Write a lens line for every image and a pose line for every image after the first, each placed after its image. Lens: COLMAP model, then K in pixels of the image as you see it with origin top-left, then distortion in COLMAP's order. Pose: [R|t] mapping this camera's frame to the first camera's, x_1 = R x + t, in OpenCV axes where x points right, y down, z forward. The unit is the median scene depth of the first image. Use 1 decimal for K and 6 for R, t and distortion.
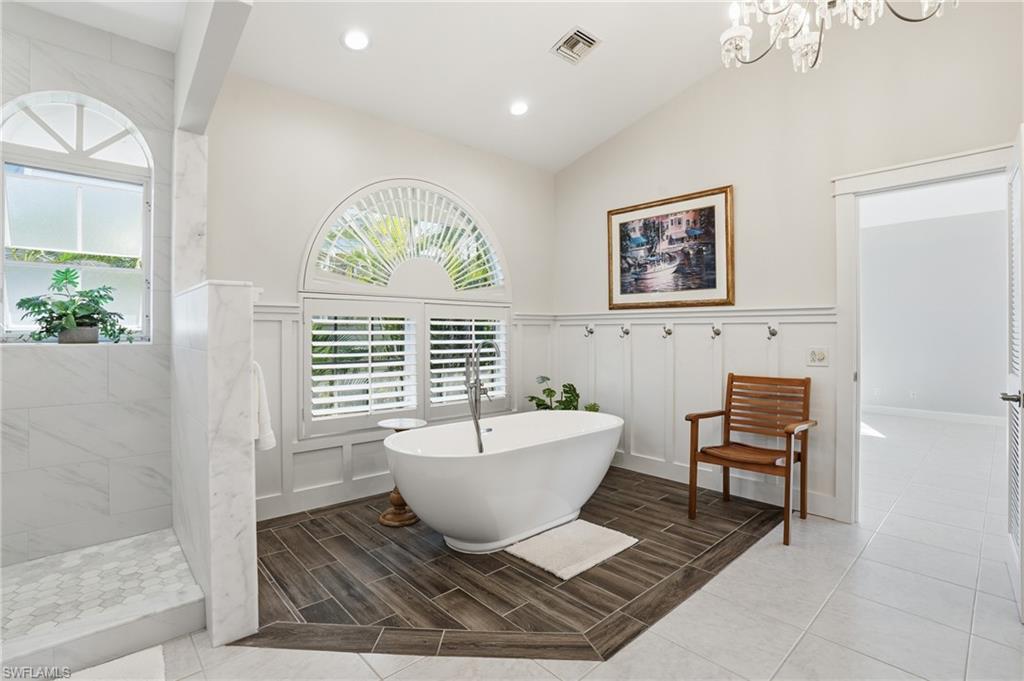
lens RADIAL K [[471.1, 0, 506.8], [0, 471.1, 336.1], [0, 0, 1]] dist [-0.029672, 0.002109]
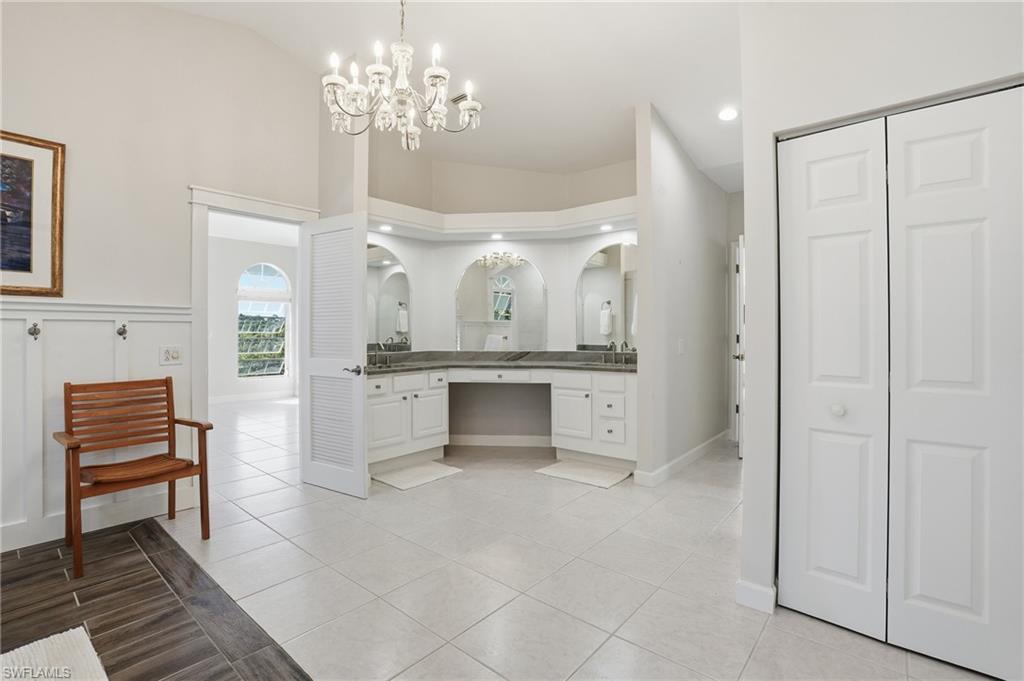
lens RADIAL K [[471.1, 0, 506.6], [0, 471.1, 334.3], [0, 0, 1]] dist [-0.029672, 0.002109]
pose [[-0.117215, -0.007669, 0.993077, -0.419458], [0.008547, 0.999925, 0.008730, -0.003643], [-0.993070, 0.009511, -0.117140, 0.394960]]
